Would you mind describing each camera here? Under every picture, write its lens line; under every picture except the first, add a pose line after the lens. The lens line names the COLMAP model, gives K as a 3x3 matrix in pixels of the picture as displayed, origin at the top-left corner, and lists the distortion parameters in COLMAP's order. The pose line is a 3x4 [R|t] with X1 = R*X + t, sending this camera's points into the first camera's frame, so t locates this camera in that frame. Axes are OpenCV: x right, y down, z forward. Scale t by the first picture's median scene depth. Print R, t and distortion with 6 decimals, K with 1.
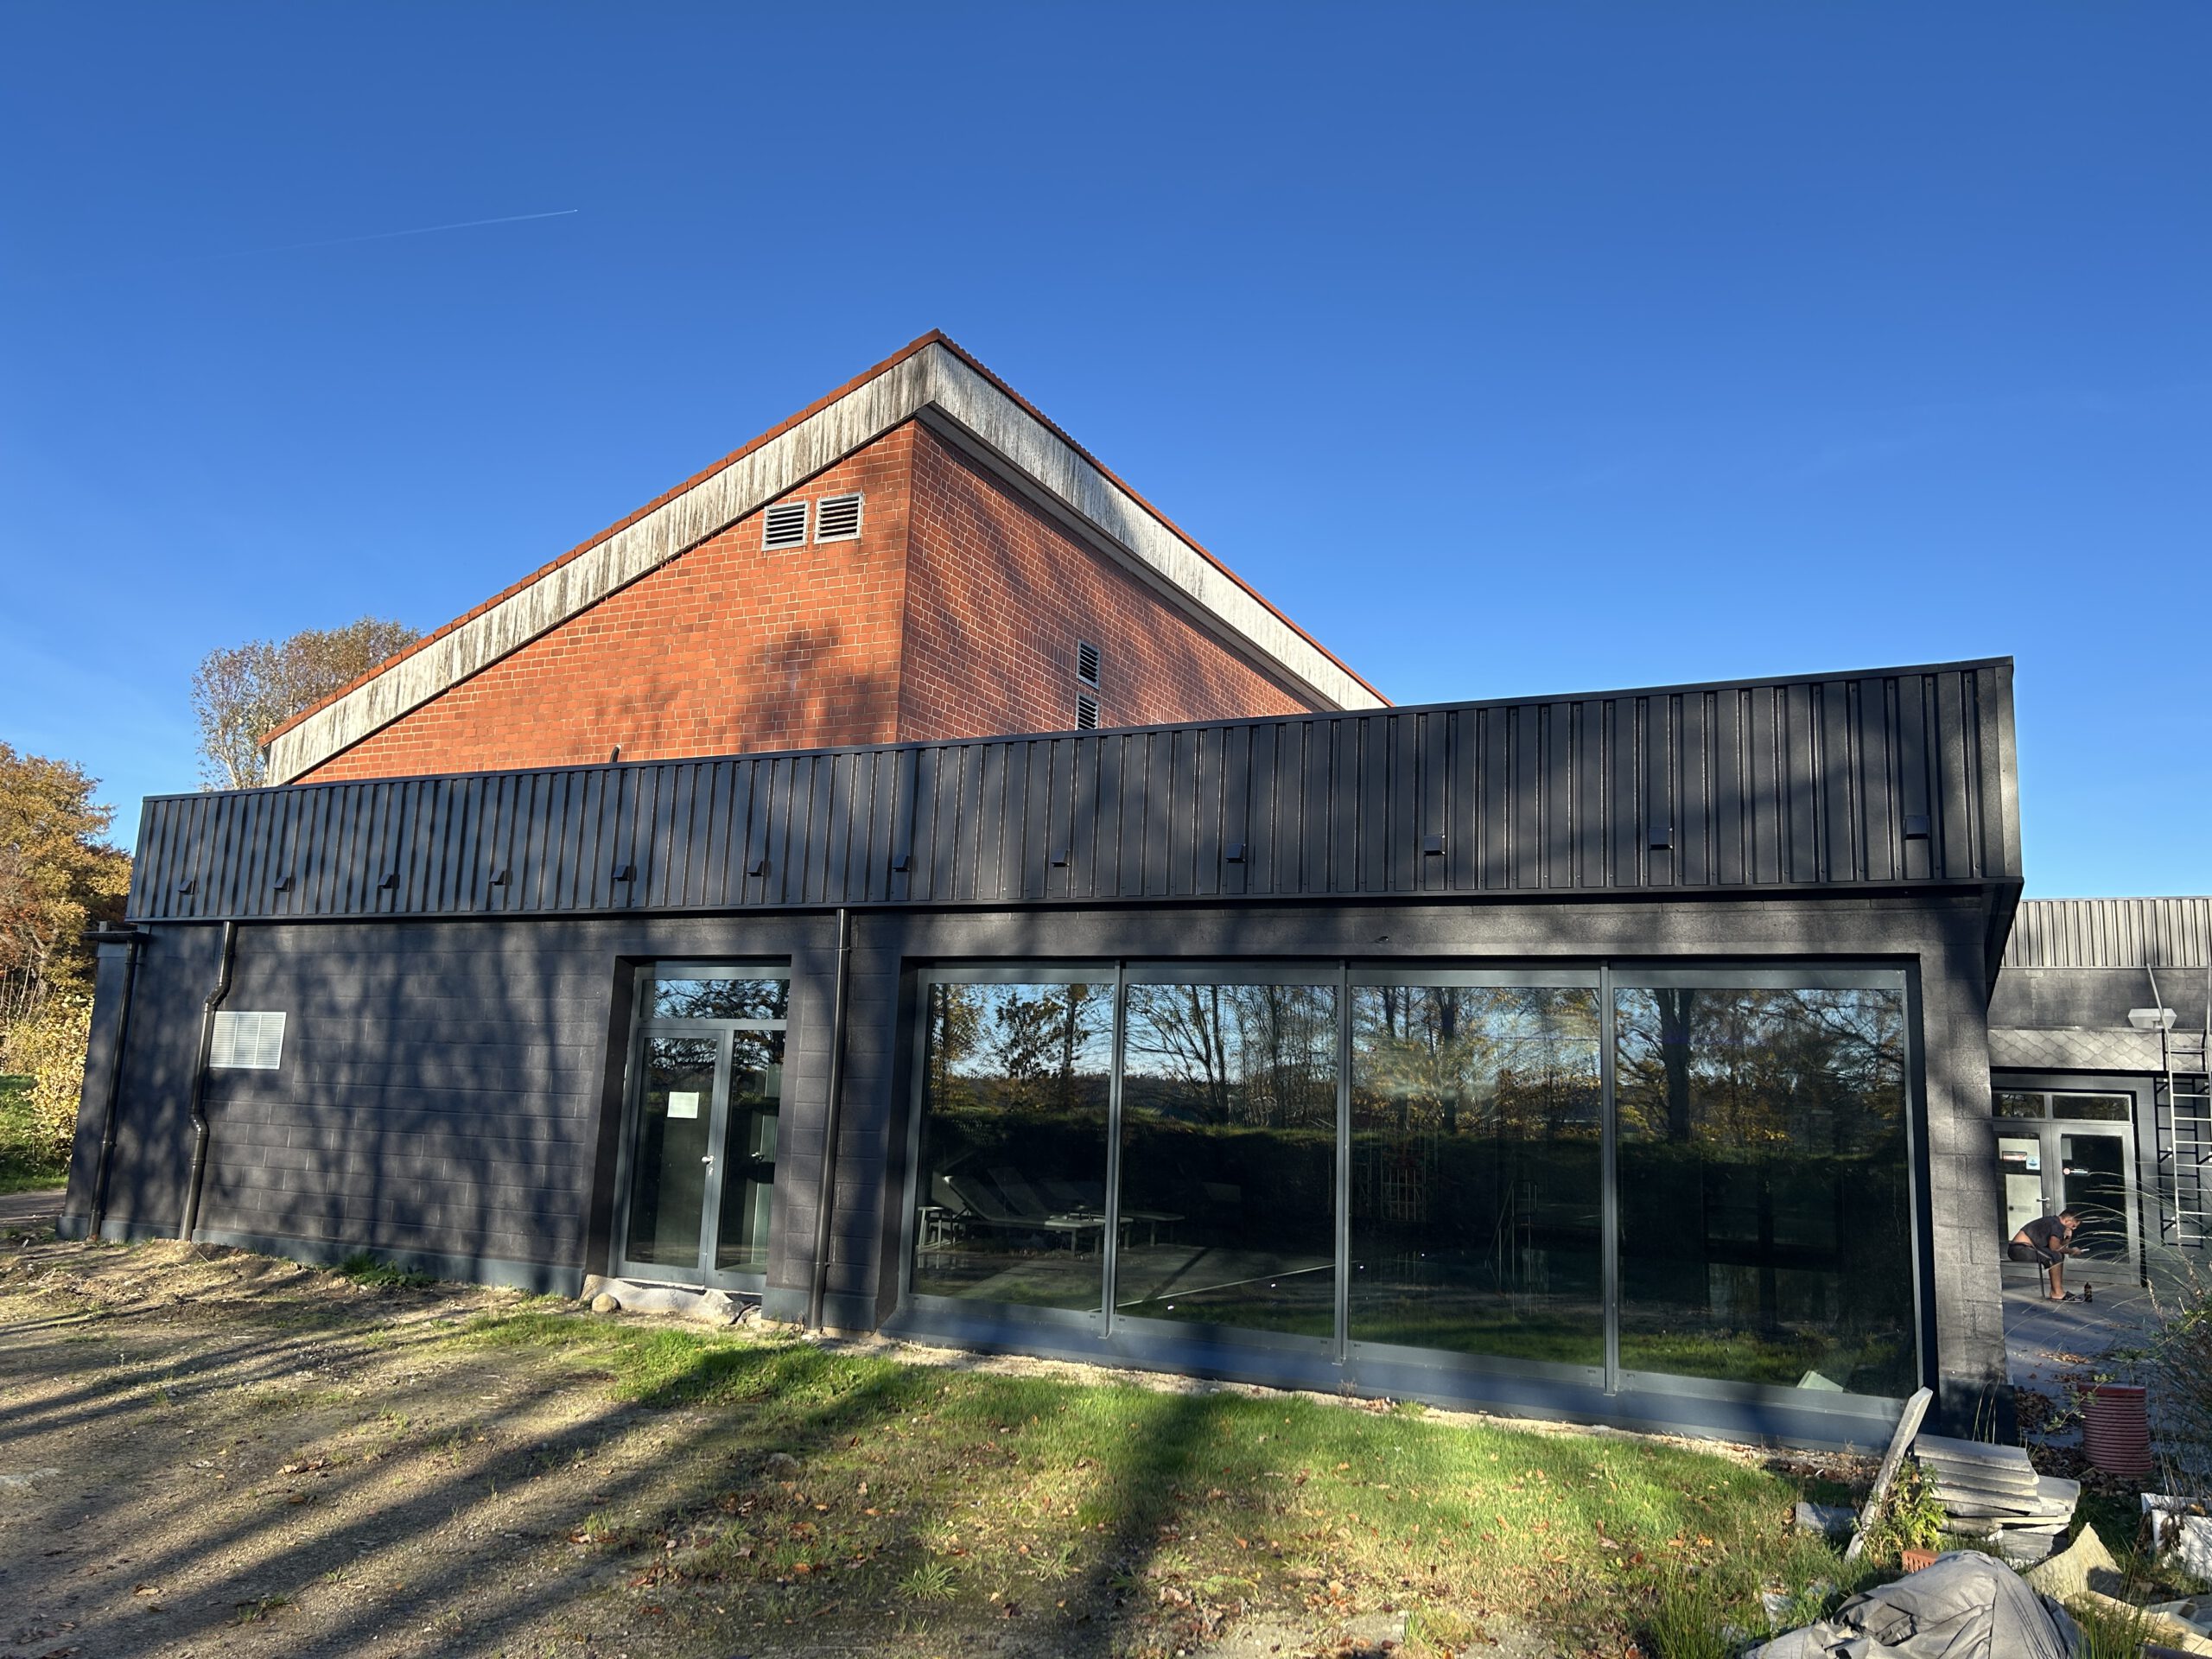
lens RADIAL K [[1651.3, 0, 1120.2], [0, 1651.3, 839.6], [0, 0, 1]] dist [0.075653, -0.028122]
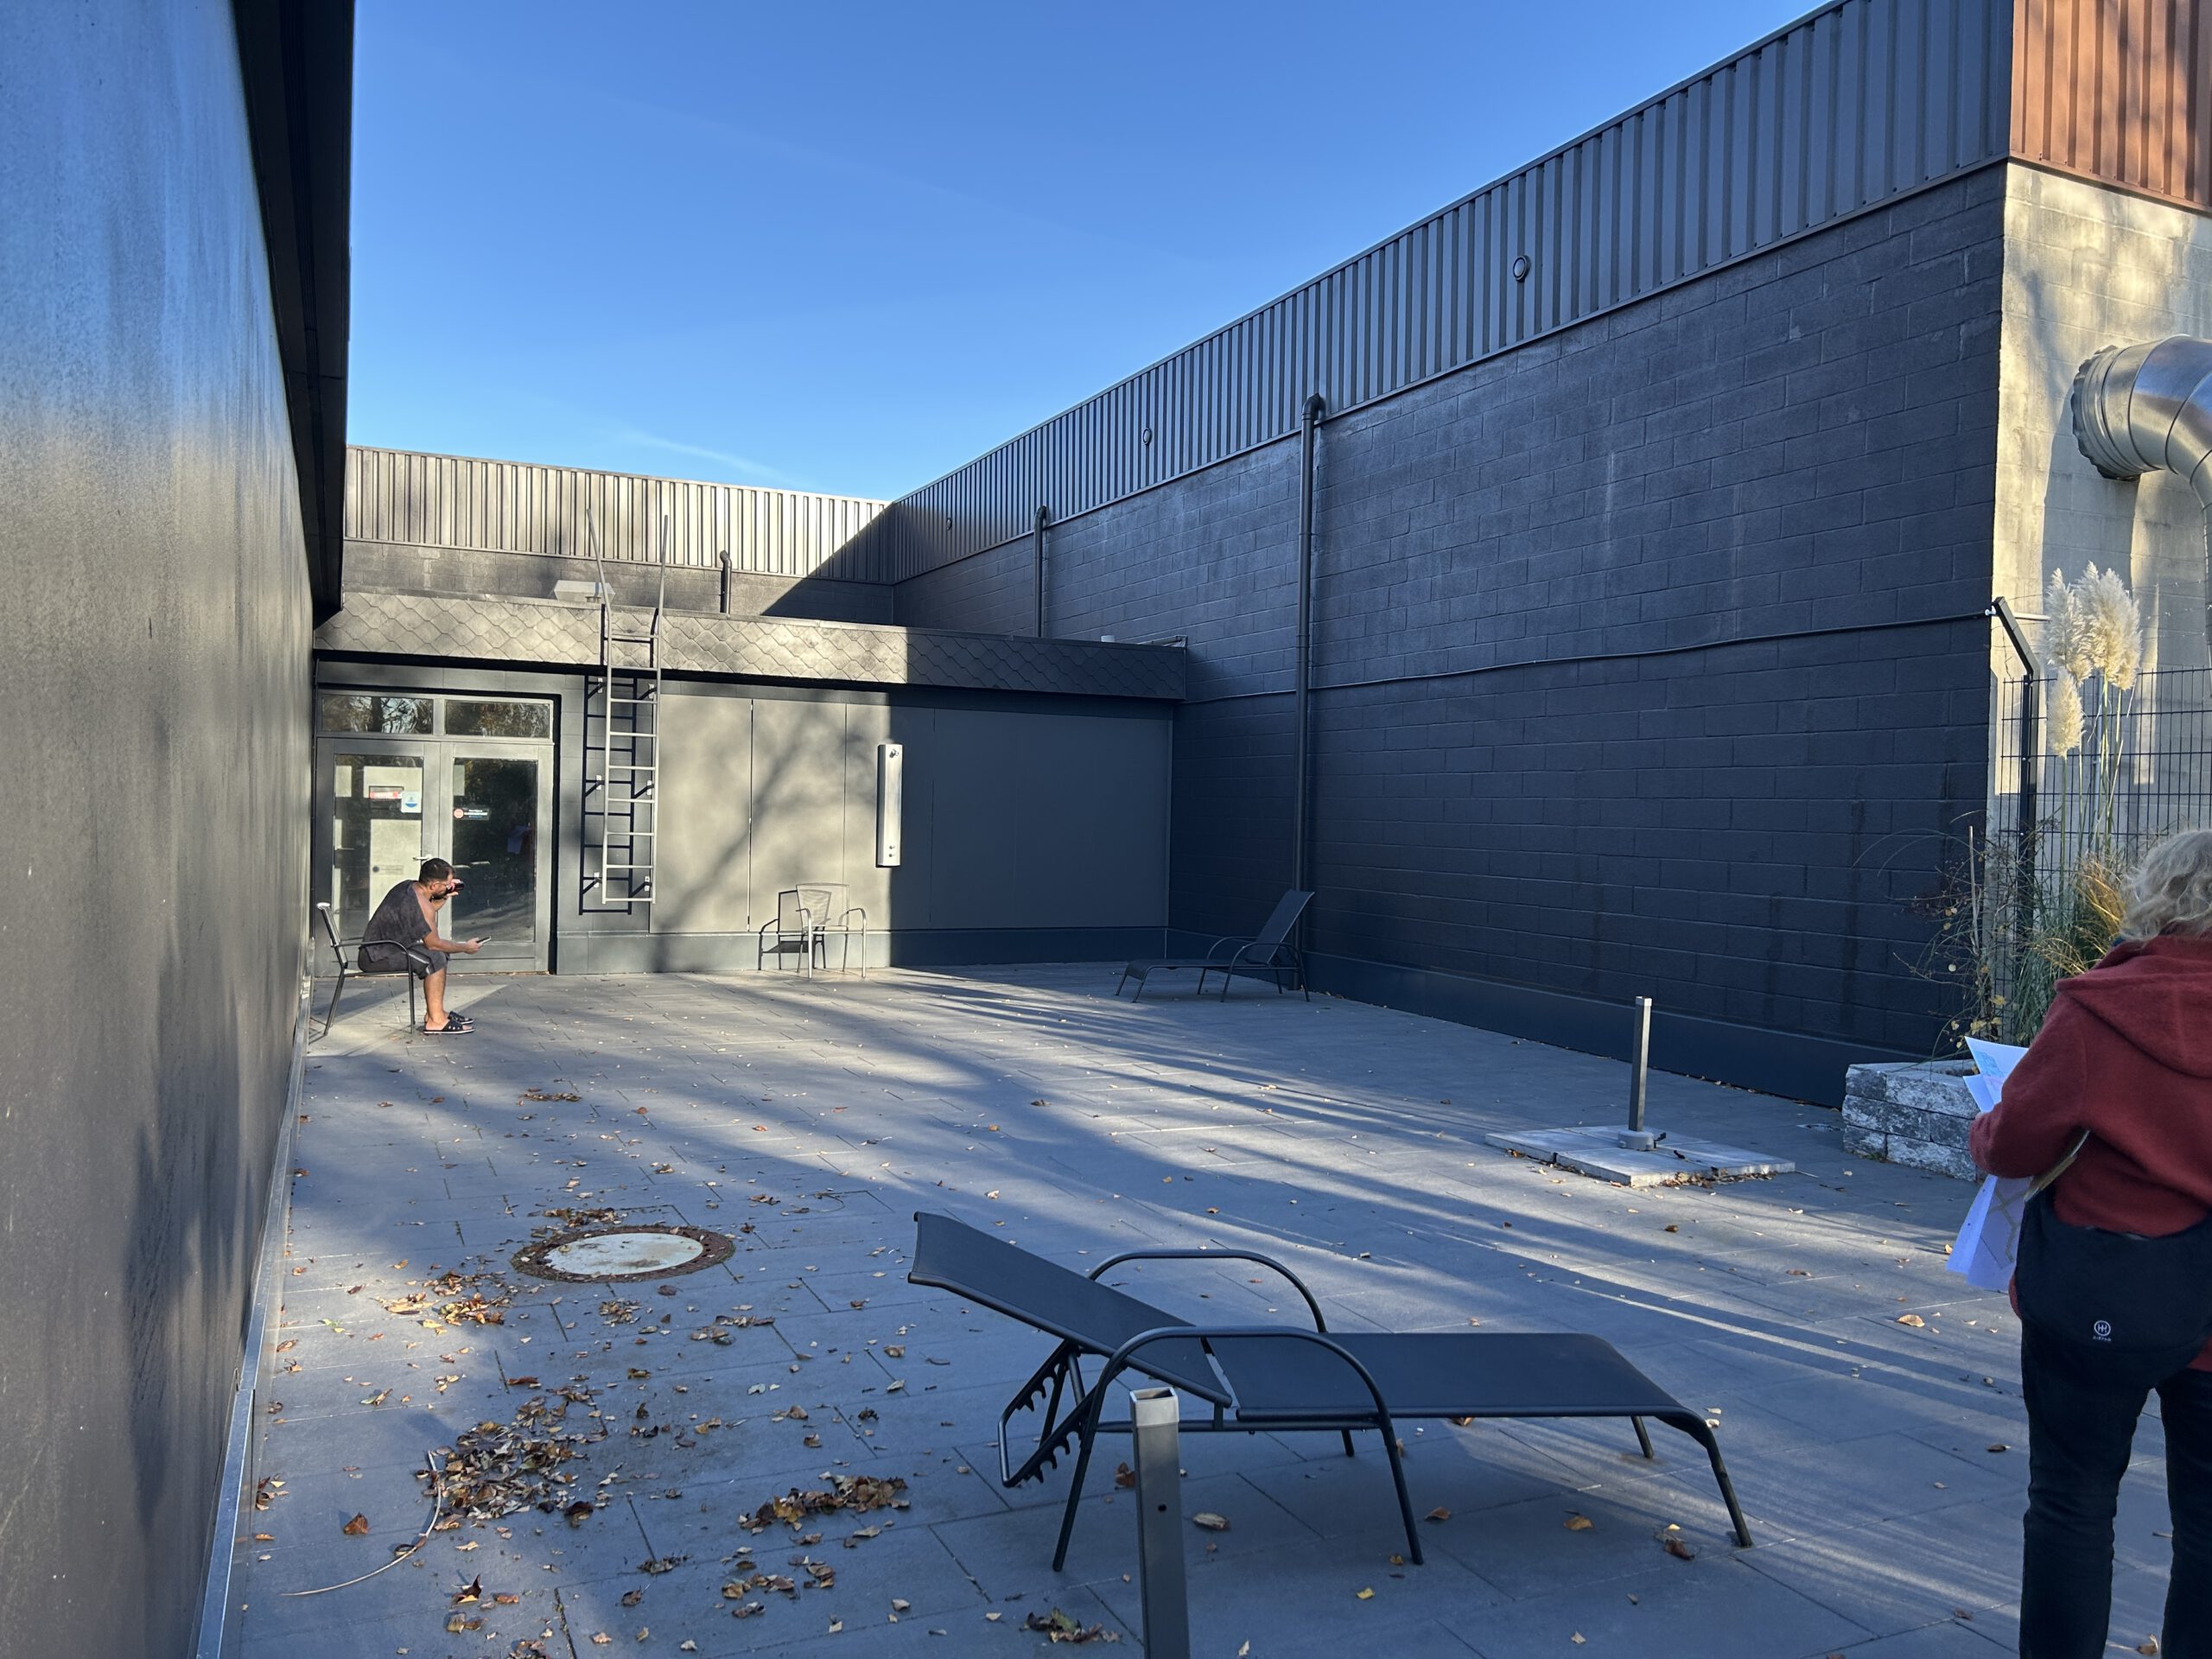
lens RADIAL K [[1651.3, 0, 1117.5], [0, 1651.3, 842.3], [0, 0, 1]] dist [0.075653, -0.028122]
pose [[0.630194, -0.038377, 0.775489, 0.218469], [-0.126655, 0.980319, 0.151438, 0.076630], [-0.766038, -0.193655, 0.612930, 0.404451]]
